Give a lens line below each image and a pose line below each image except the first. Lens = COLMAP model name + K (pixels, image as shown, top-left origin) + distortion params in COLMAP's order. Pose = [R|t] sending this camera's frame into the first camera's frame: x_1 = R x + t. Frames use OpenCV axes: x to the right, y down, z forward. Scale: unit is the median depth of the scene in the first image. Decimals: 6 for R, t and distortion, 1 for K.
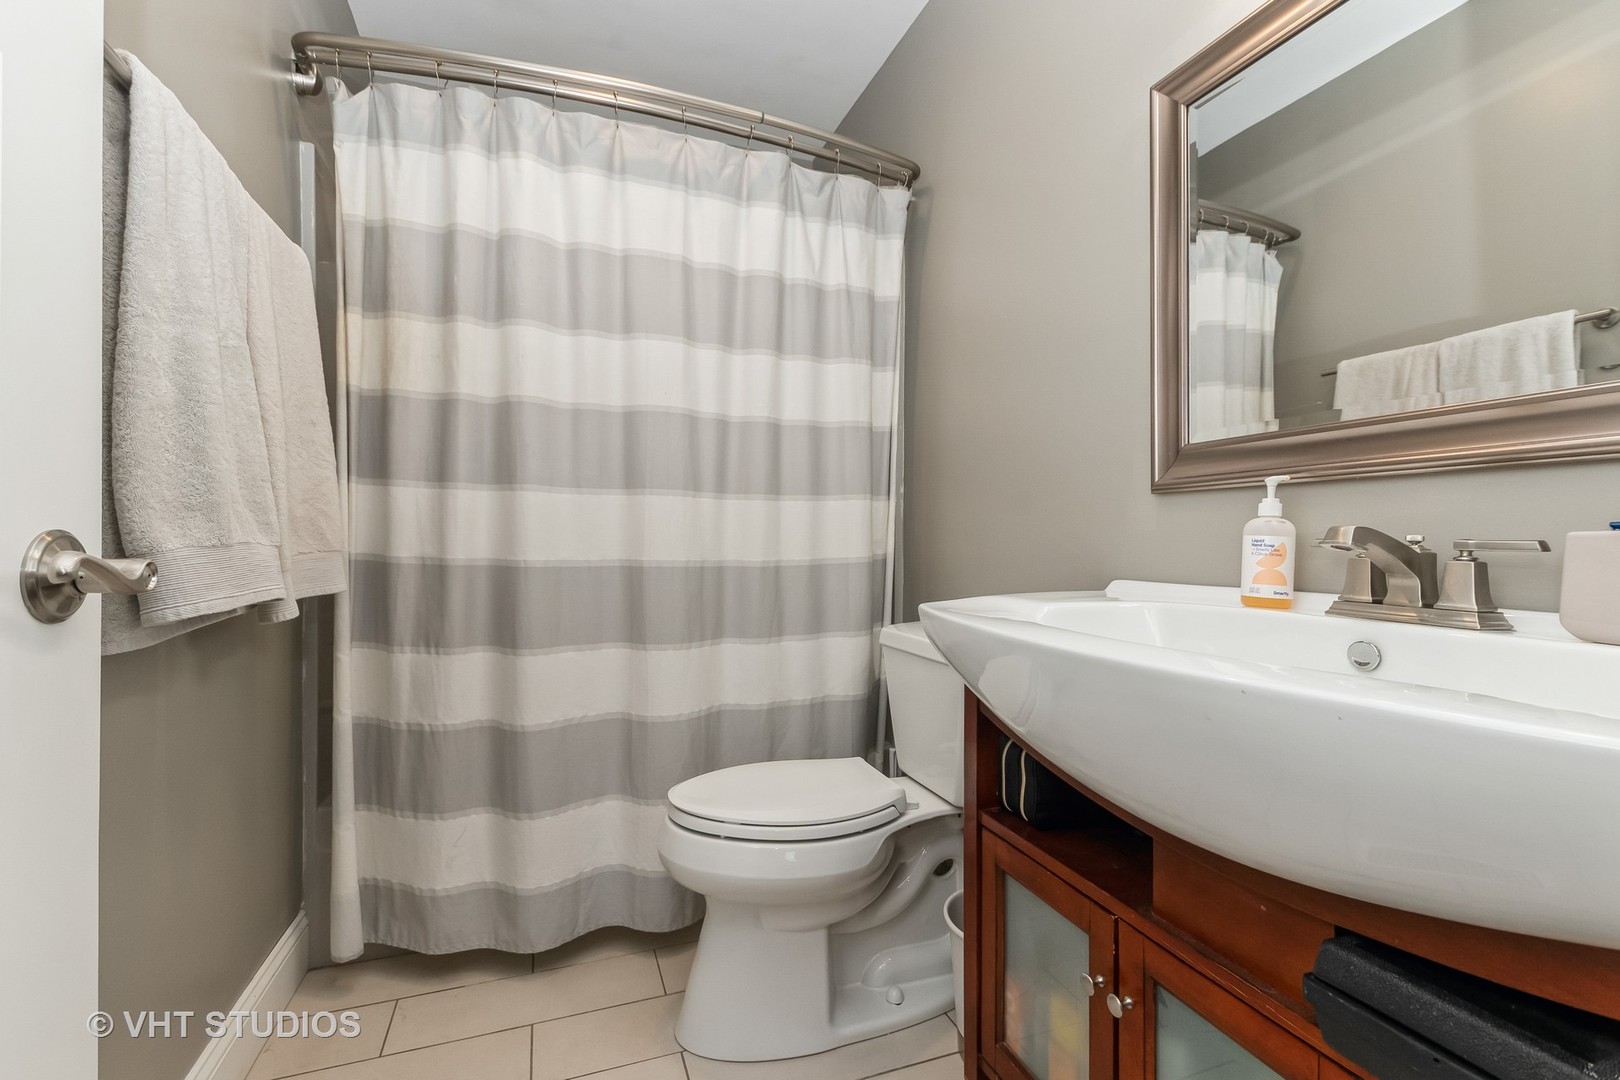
lens RADIAL K [[732.4, 0, 794.4], [0, 732.4, 540.9], [0, 0, 1]] dist [0.018767, -0.000069]
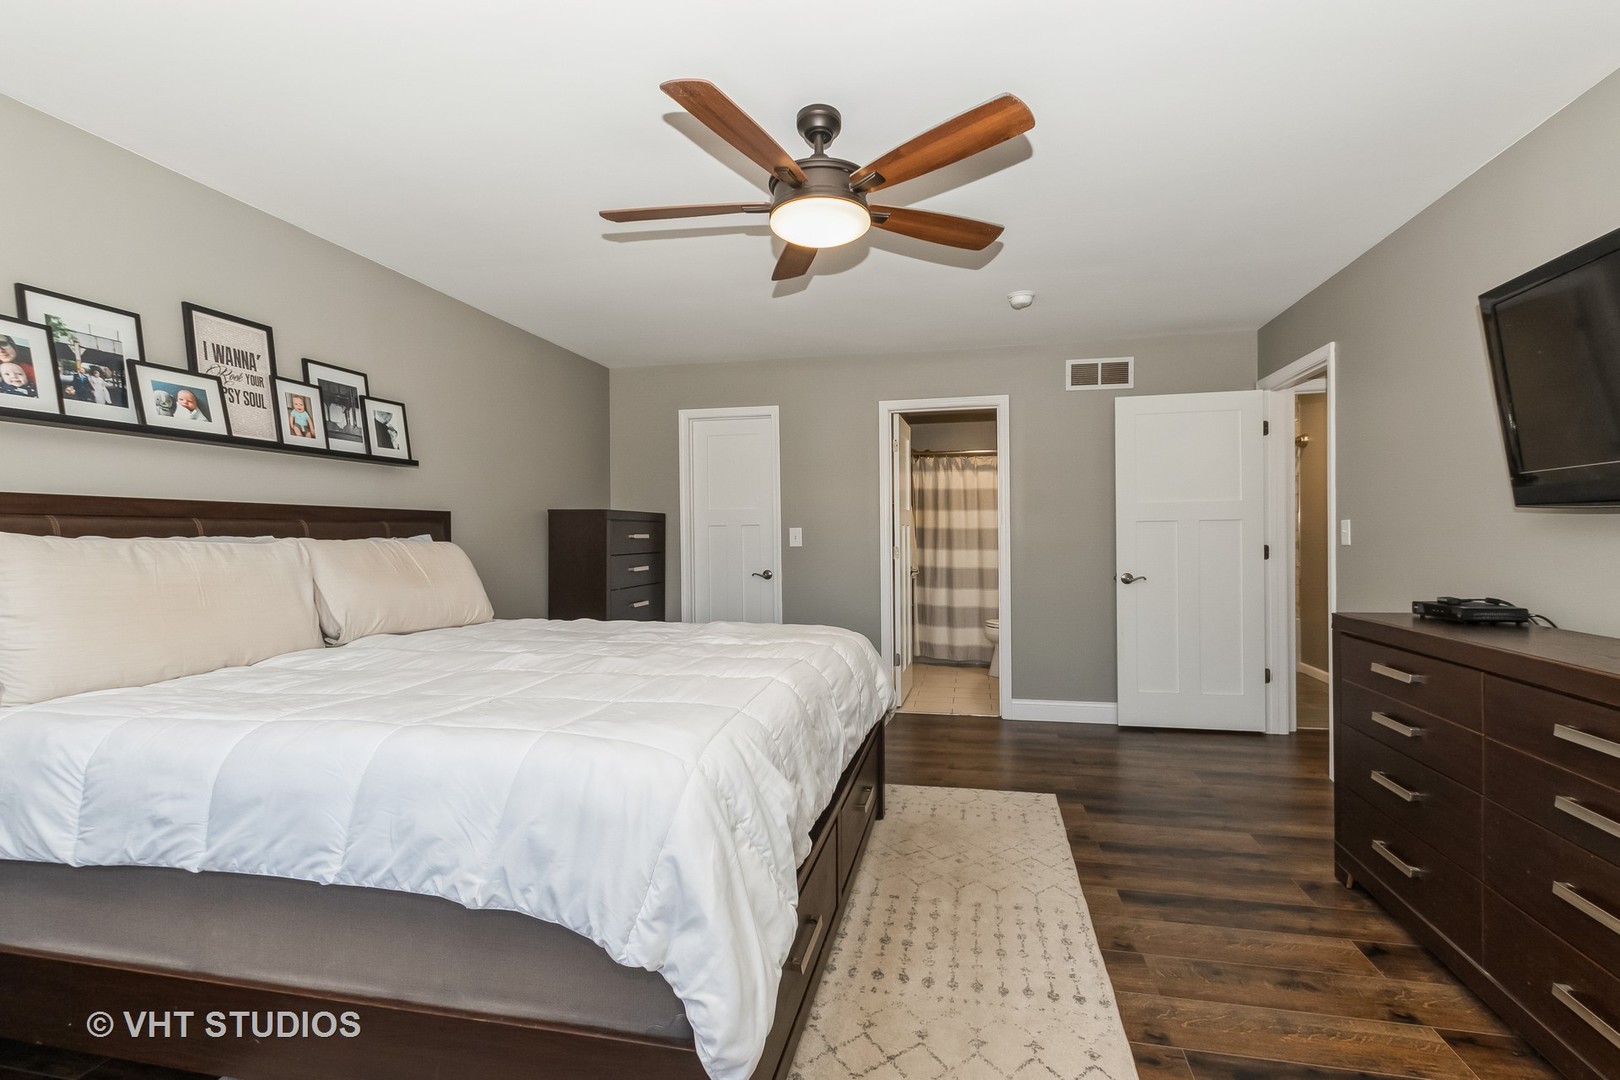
lens RADIAL K [[732.4, 0, 802.8], [0, 732.4, 535.7], [0, 0, 1]] dist [0.018767, -0.000069]
pose [[0.836634, -0.008737, -0.547693, 1.186643], [0.011933, 0.999926, 0.002278, -0.168845], [0.547633, -0.008442, 0.836676, -2.932846]]
